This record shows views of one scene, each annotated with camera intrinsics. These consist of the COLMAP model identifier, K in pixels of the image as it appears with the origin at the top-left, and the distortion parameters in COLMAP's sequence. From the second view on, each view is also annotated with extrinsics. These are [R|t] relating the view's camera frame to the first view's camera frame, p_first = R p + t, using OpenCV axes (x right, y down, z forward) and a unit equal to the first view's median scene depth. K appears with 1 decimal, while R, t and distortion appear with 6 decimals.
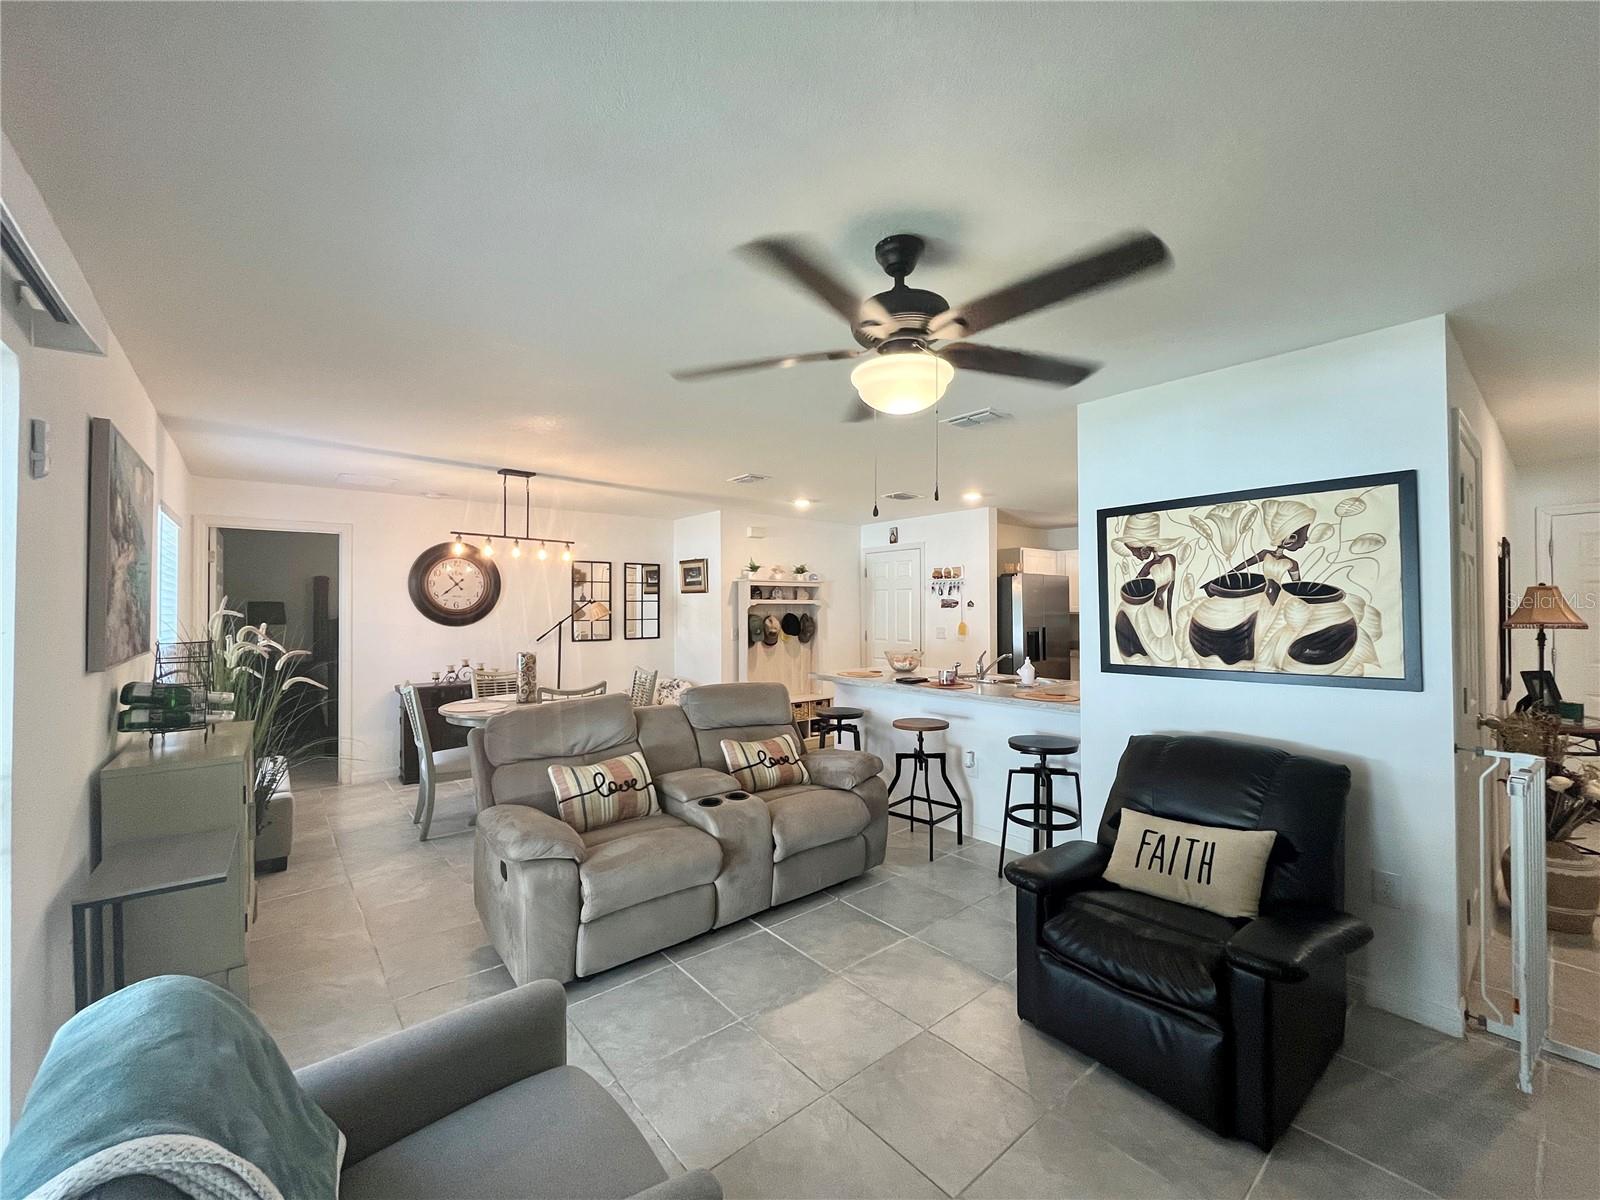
lens RADIAL K [[646.5, 0, 801.6], [0, 646.5, 605.1], [0, 0, 1]] dist [-0.000375, -0.000056]
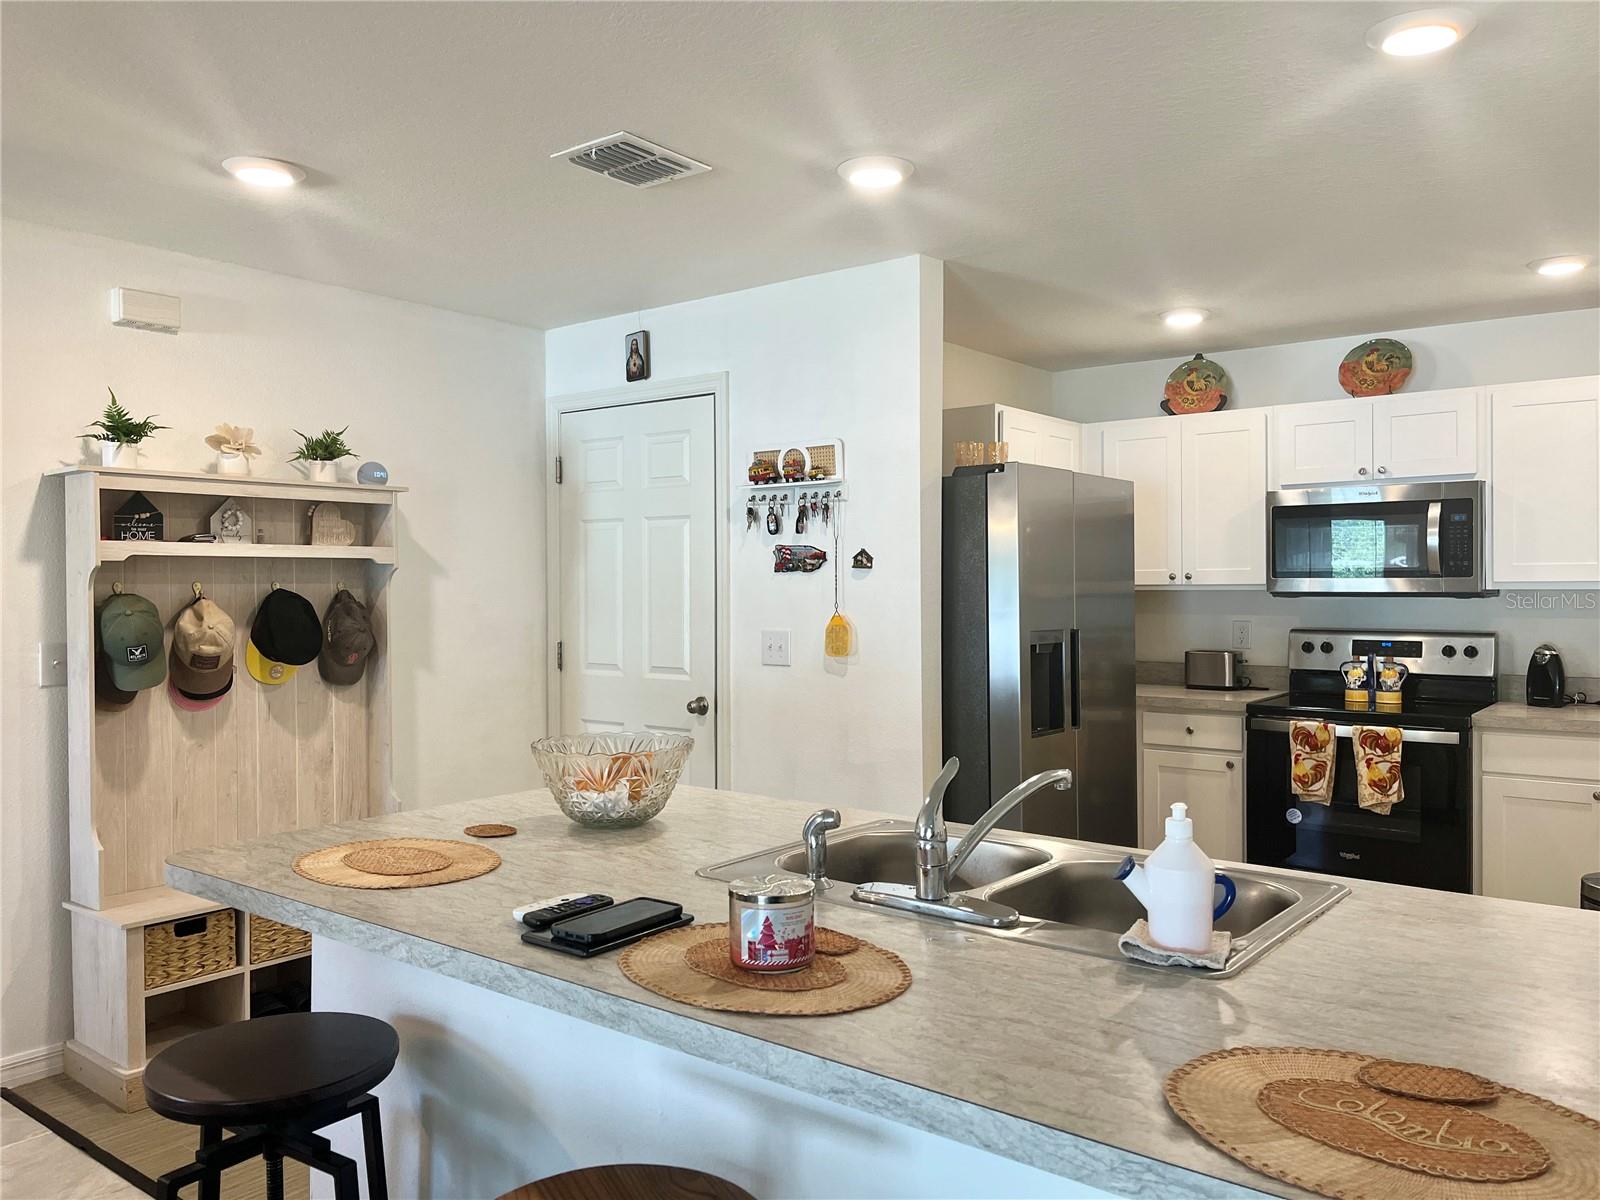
lens RADIAL K [[1216.3, 0, 793.0], [0, 1216.3, 597.2], [0, 0, 1]] dist [0.080658, -0.105104]
pose [[0.977569, -0.003725, 0.210582, 0.097987], [0.000400, 0.999875, 0.015831, 0.007449], [-0.210614, -0.015392, 0.977448, 0.408582]]
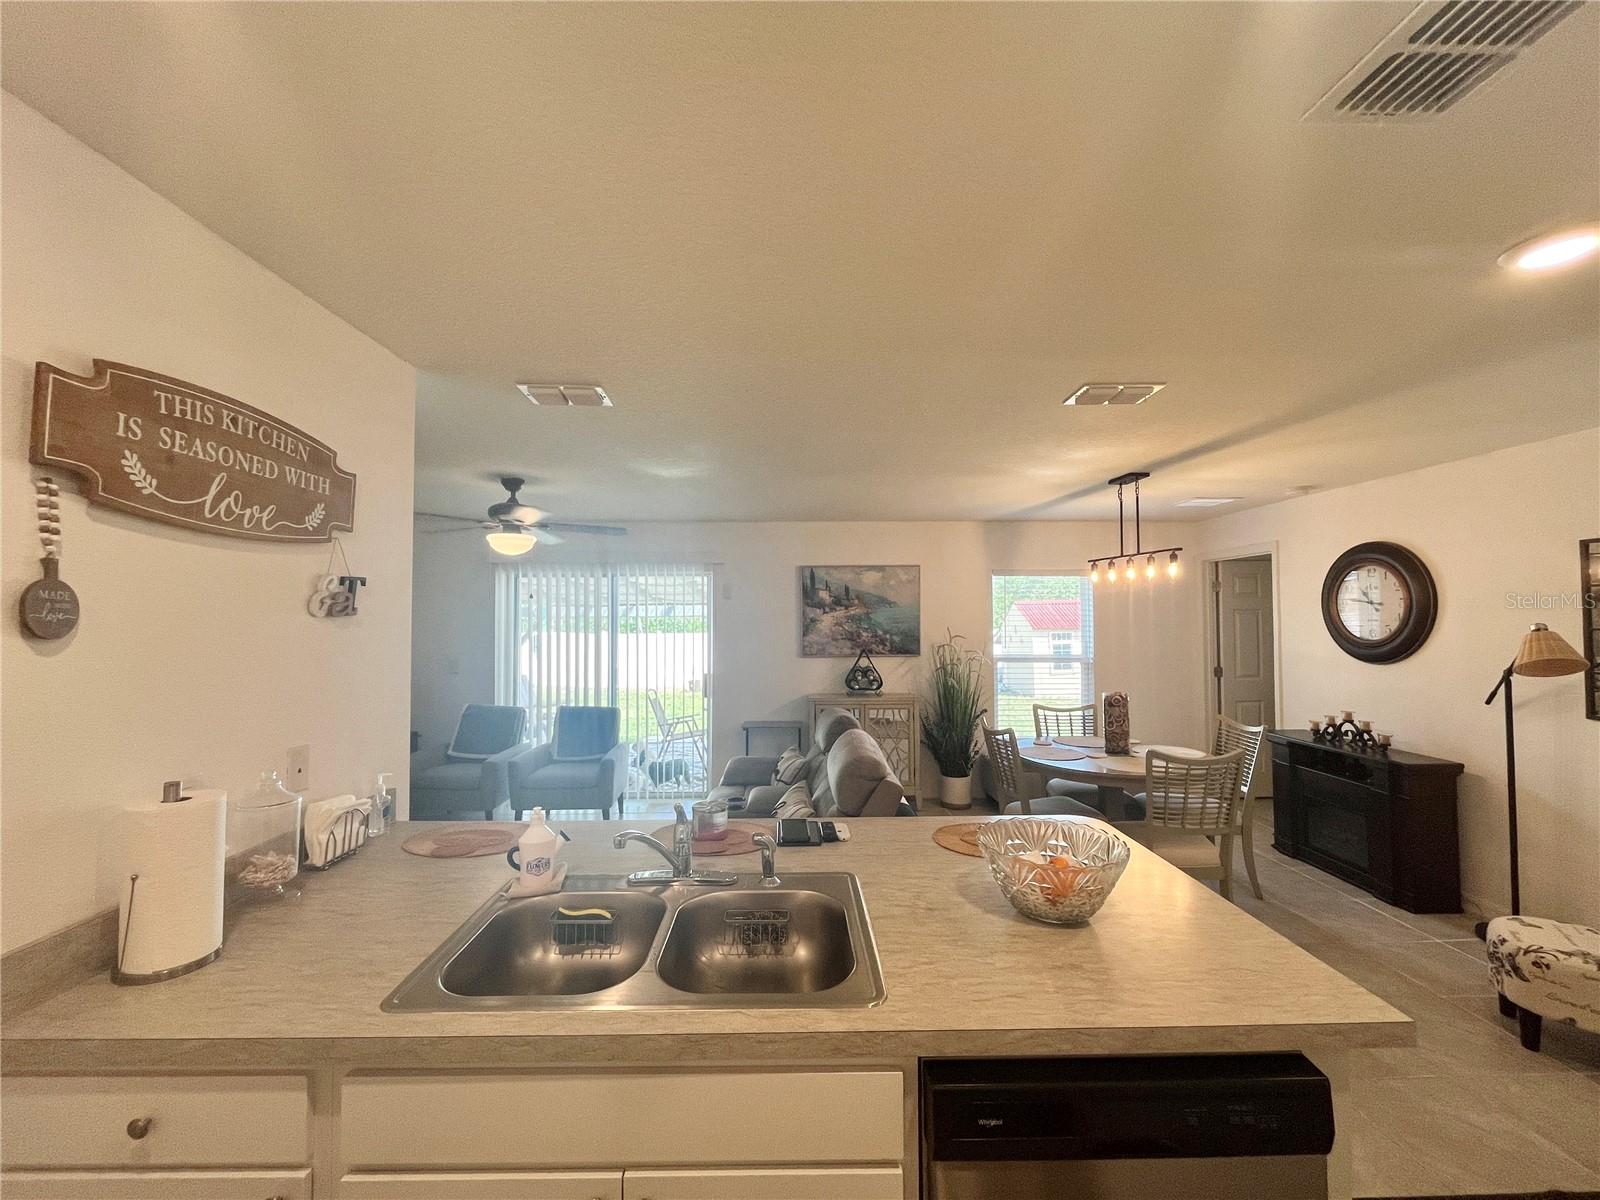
lens RADIAL K [[648.5, 0, 799.6], [0, 648.5, 601.2], [0, 0, 1]] dist [-0.000774, 0.000441]
pose [[-0.619846, -0.016481, -0.784551, 0.342454], [0.008739, 0.999572, -0.027902, -0.018029], [0.784675, -0.024151, -0.619437, 0.837781]]
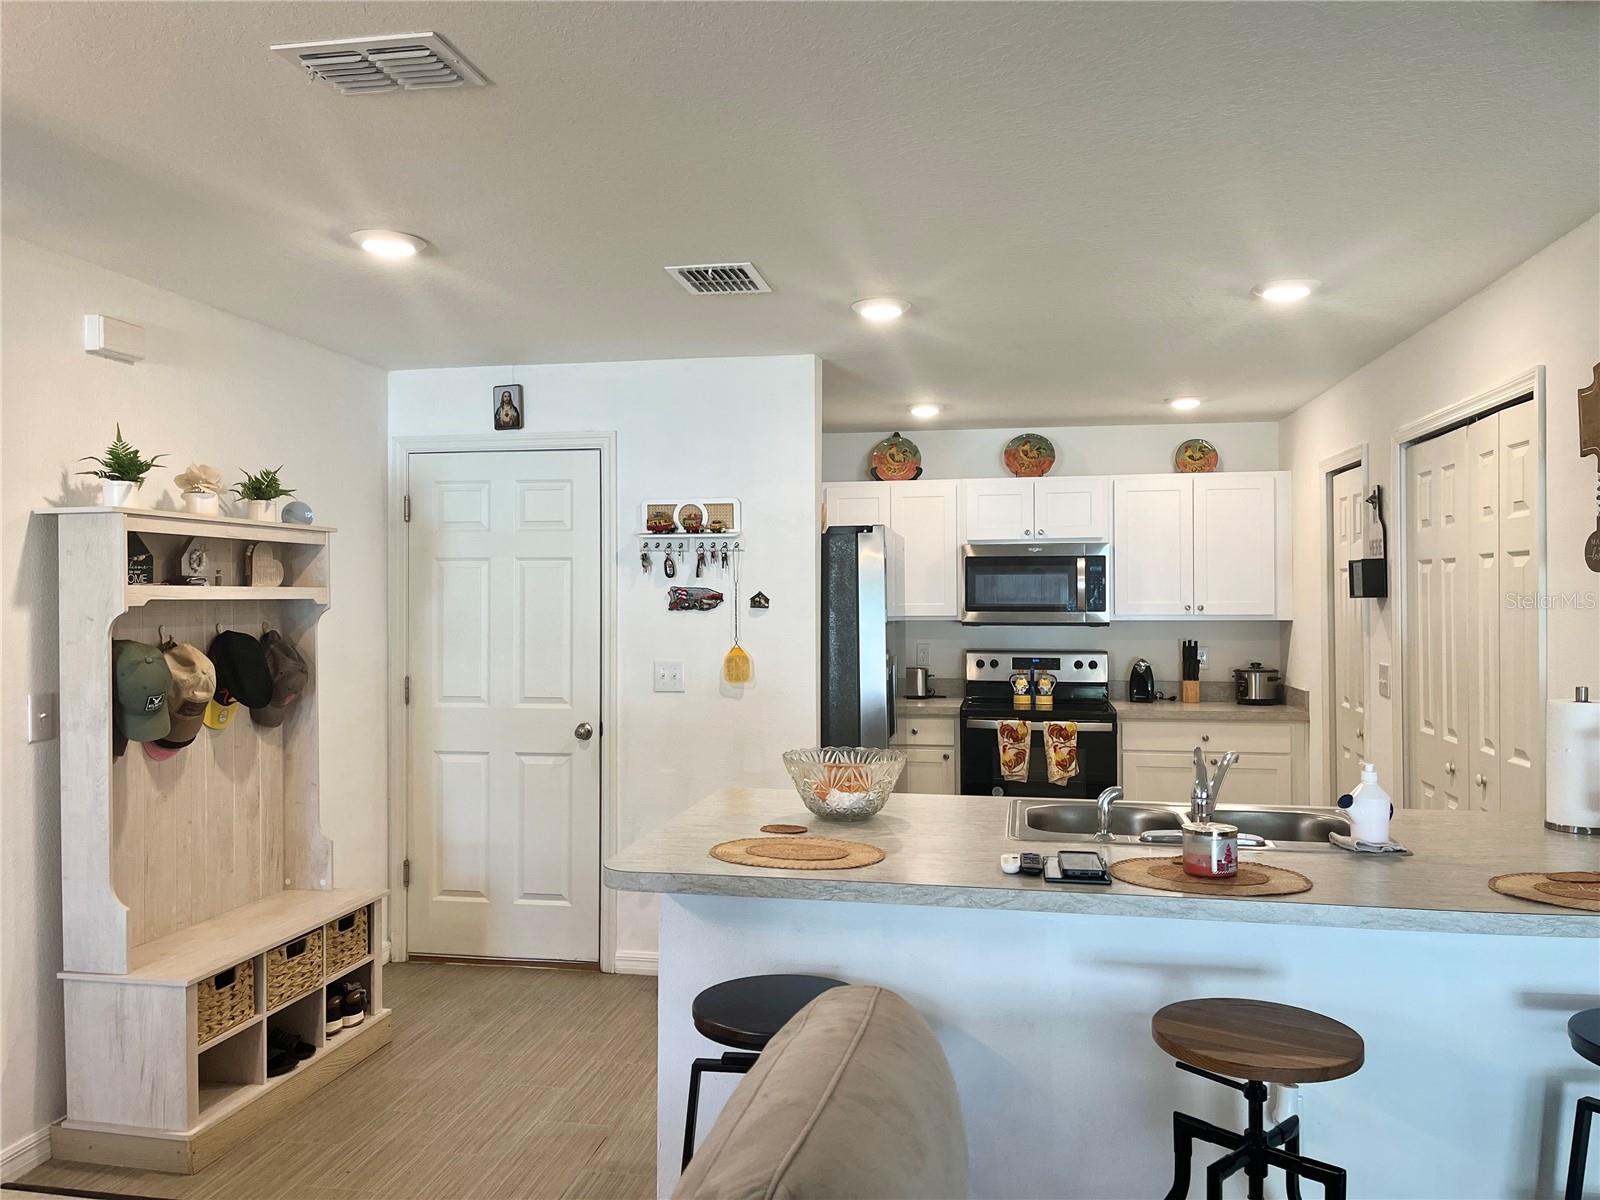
lens RADIAL K [[1216.3, 0, 793.0], [0, 1216.3, 597.2], [0, 0, 1]] dist [0.080658, -0.105104]
pose [[0.766357, 0.001304, 0.642414, -0.190890], [-0.003430, 0.999992, 0.002062, -0.005355], [-0.642406, -0.003783, 0.766355, 0.426487]]
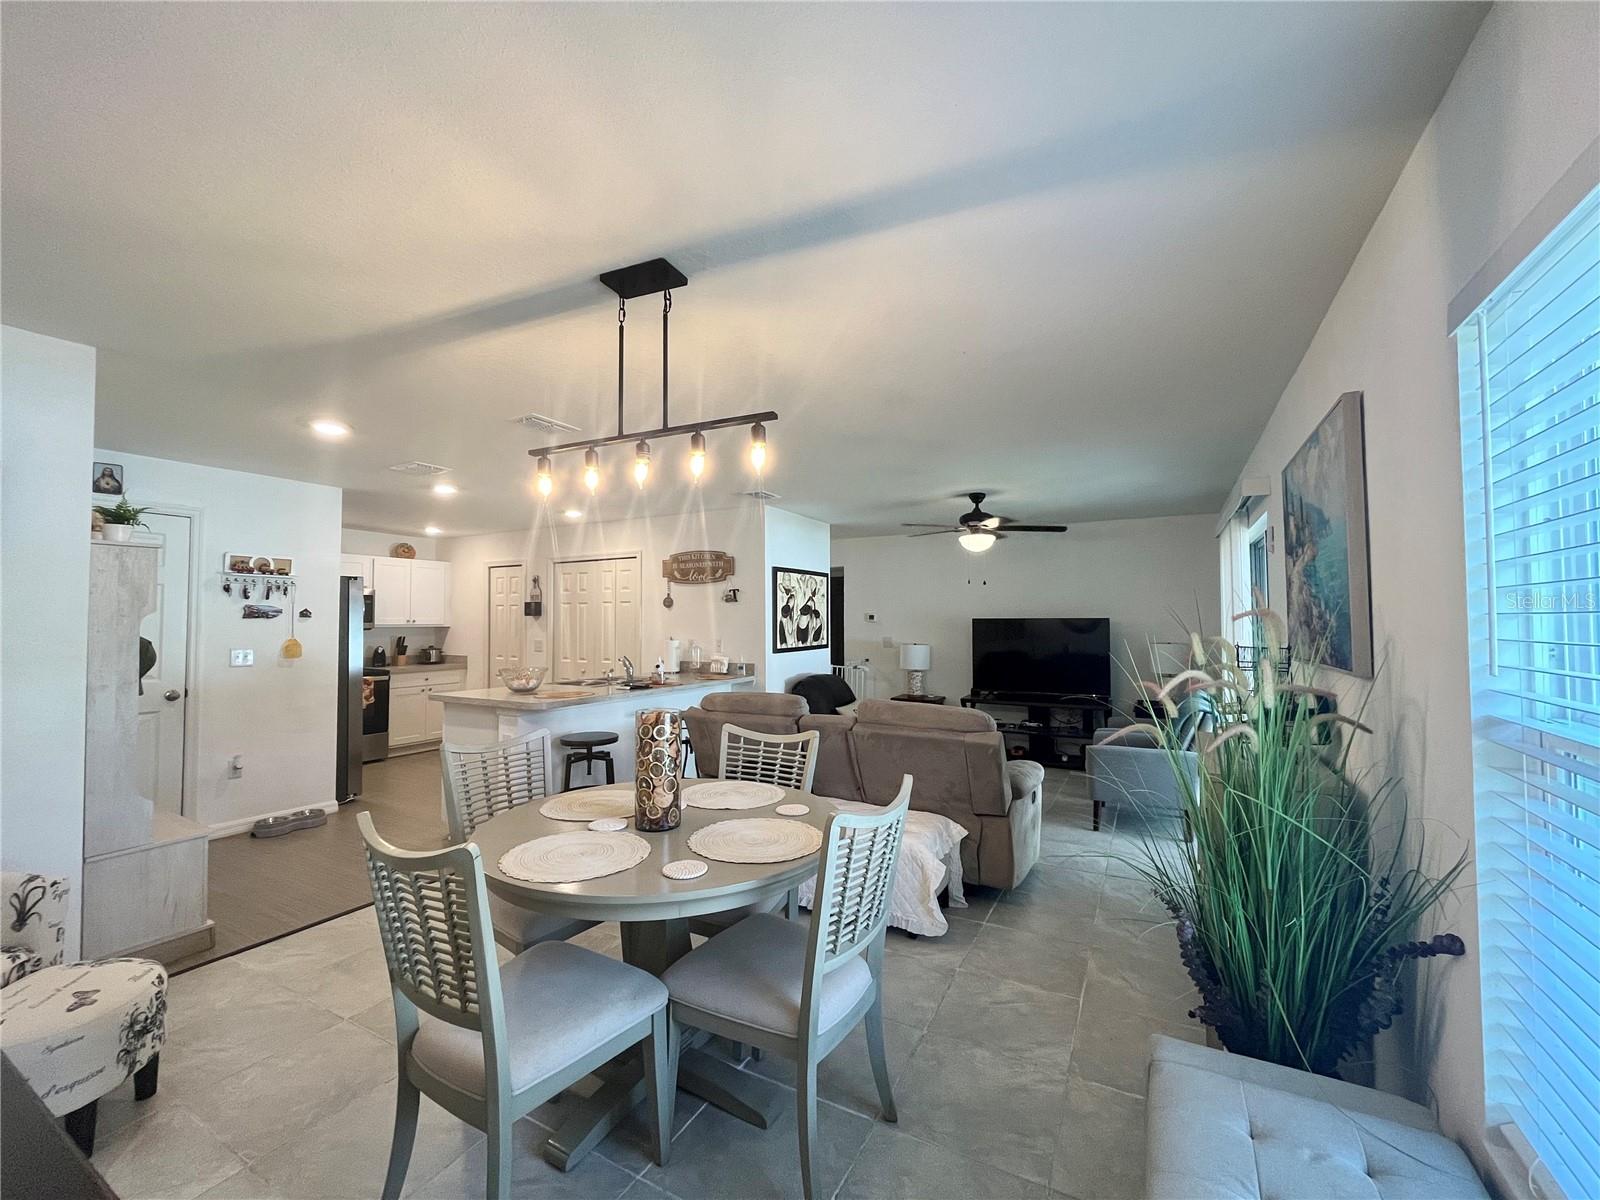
lens RADIAL K [[649.2, 0, 798.9], [0, 649.2, 599.4], [0, 0, 1]] dist [-0.002558, -0.000560]
pose [[-0.362168, 0.037112, 0.931374, -0.604631], [-0.001819, 0.999177, -0.040521, 0.010640], [-0.932111, -0.016369, -0.361803, 0.746257]]
